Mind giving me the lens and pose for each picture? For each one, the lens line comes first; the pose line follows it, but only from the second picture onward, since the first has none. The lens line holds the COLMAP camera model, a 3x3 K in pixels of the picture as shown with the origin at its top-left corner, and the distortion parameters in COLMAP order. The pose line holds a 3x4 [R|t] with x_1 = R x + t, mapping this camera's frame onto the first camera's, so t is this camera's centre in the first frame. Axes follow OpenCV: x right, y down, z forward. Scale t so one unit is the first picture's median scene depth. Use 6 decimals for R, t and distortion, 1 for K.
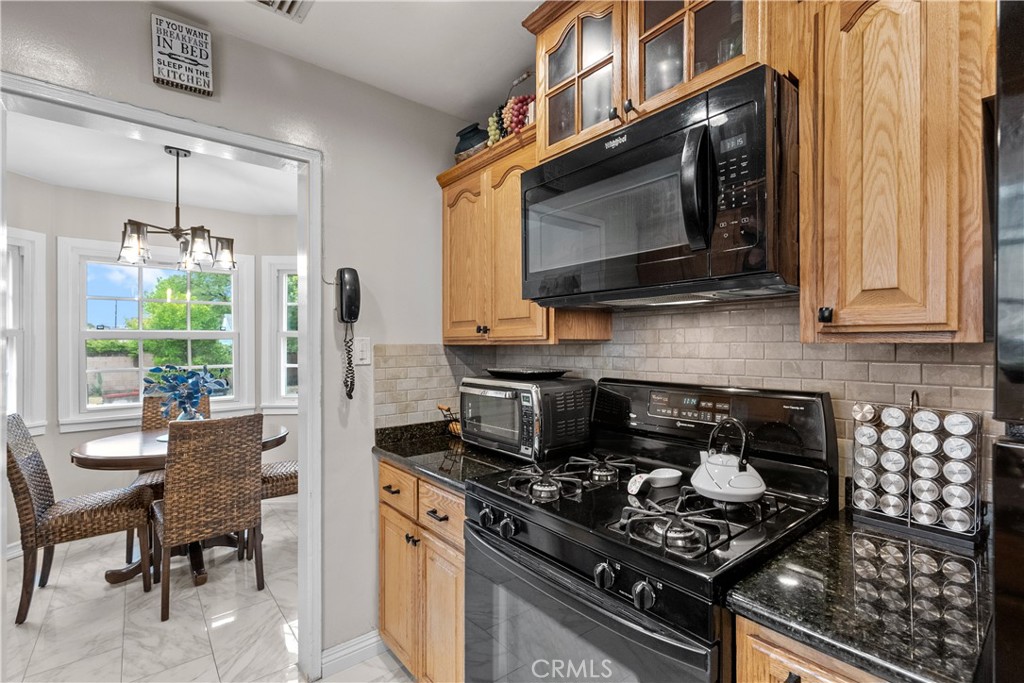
lens RADIAL K [[464.6, 0, 517.0], [0, 464.6, 343.2], [0, 0, 1]] dist [-0.000901, 0.000400]
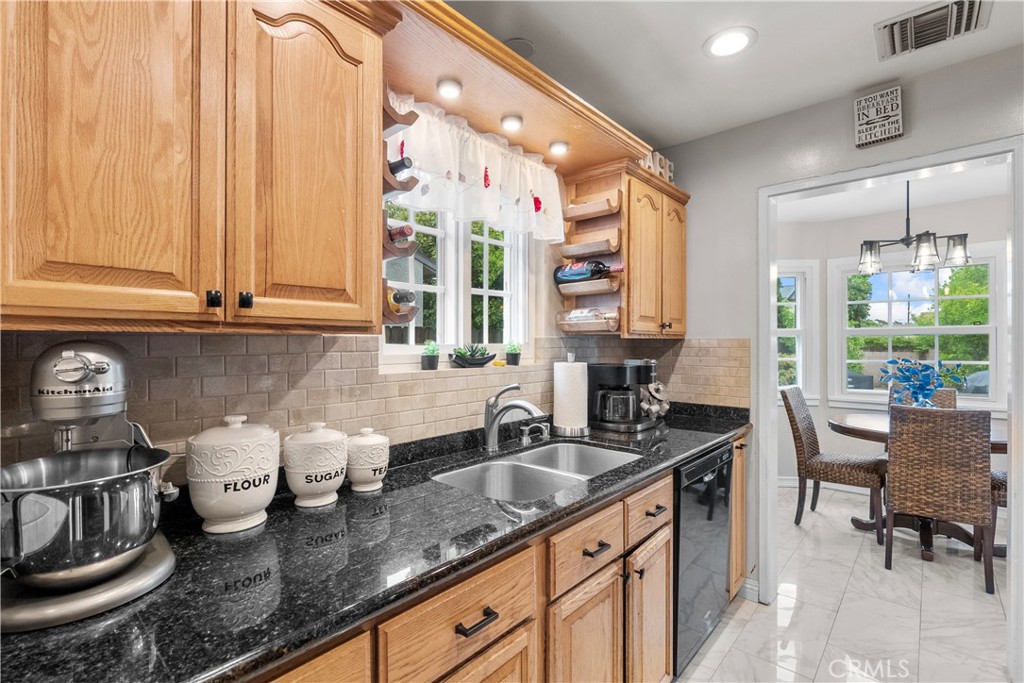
lens RADIAL K [[464.6, 0, 517.0], [0, 464.6, 343.2], [0, 0, 1]] dist [-0.000901, 0.000400]
pose [[0.160363, 0.003861, -0.987051, 0.242942], [0.005208, 0.999975, 0.004758, 0.000091], [0.987044, -0.005904, 0.160339, -0.124384]]
